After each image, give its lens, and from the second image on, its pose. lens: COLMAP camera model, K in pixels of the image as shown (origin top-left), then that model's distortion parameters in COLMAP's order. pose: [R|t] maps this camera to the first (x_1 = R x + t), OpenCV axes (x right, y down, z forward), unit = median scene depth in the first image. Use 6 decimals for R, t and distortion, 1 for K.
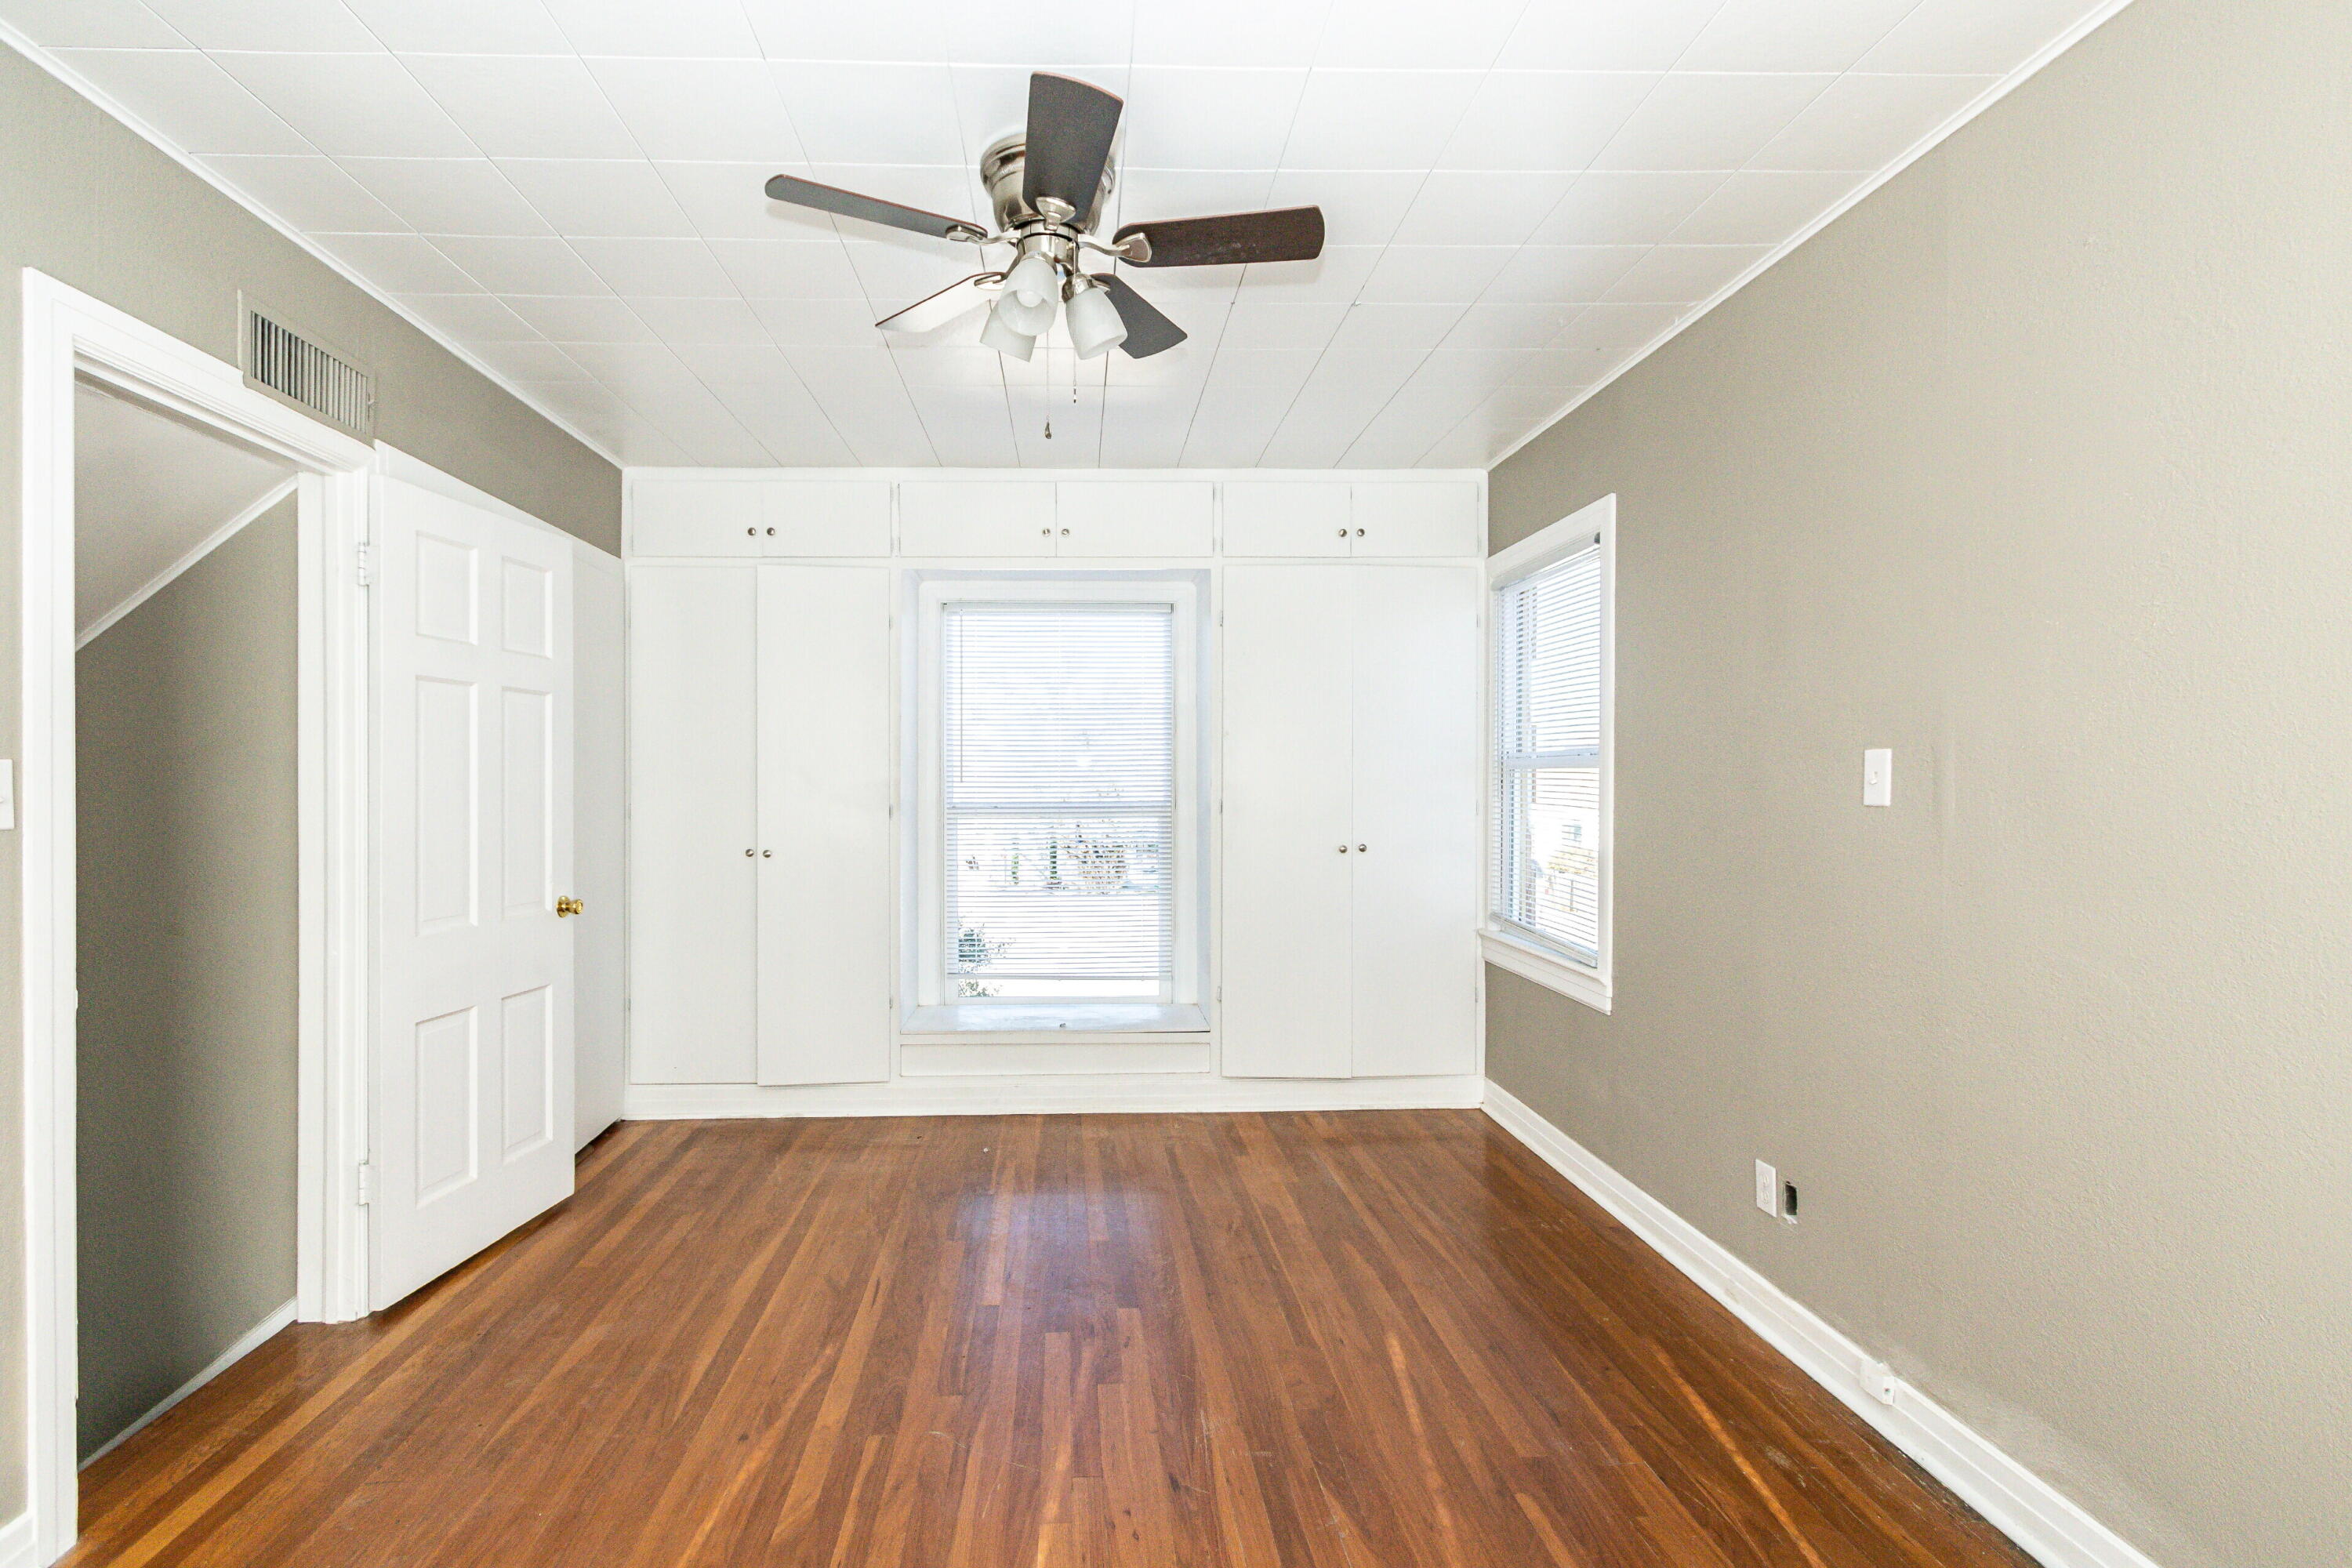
lens RADIAL K [[1096.4, 0, 1194.4], [0, 1096.4, 769.2], [0, 0, 1]] dist [0.009000, 0.000848]
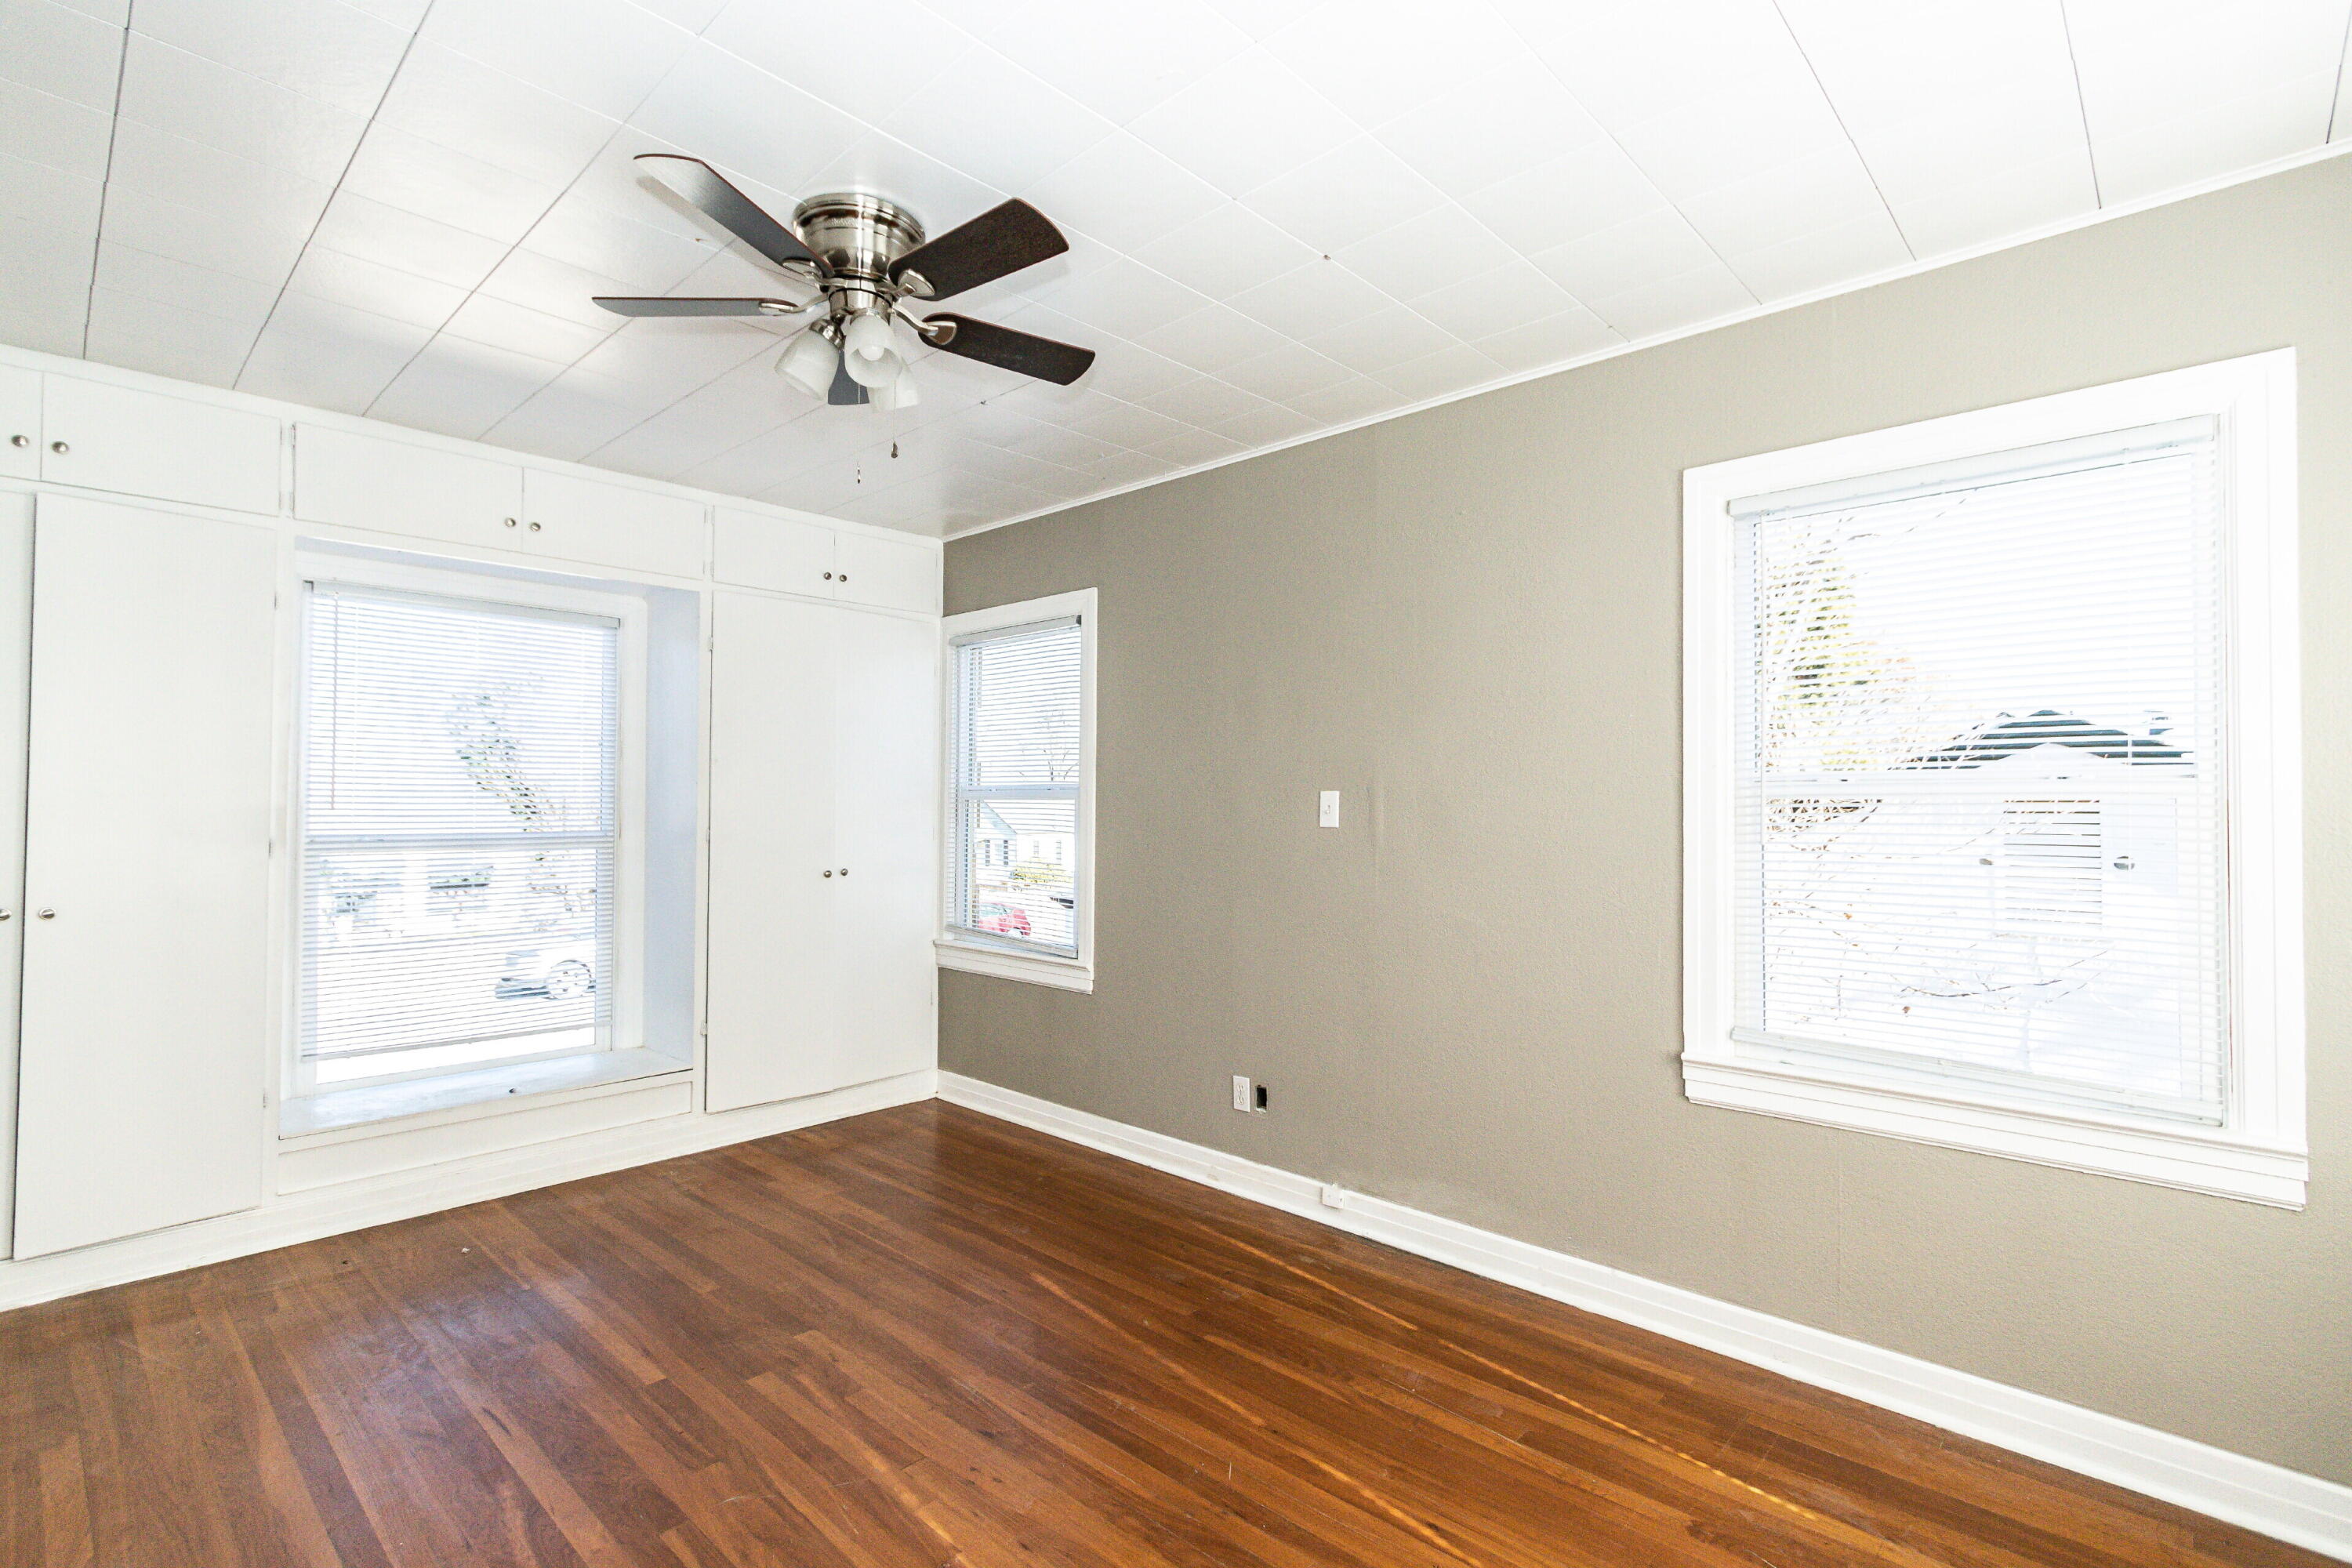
lens RADIAL K [[1074.5, 0, 1115.1], [0, 1074.5, 773.7], [0, 0, 1]] dist [0.006760, -0.002857]
pose [[0.729725, 0.025131, 0.683279, -0.462659], [-0.010842, 0.999624, -0.025187, -0.000969], [-0.683655, 0.010971, 0.729723, 0.065045]]
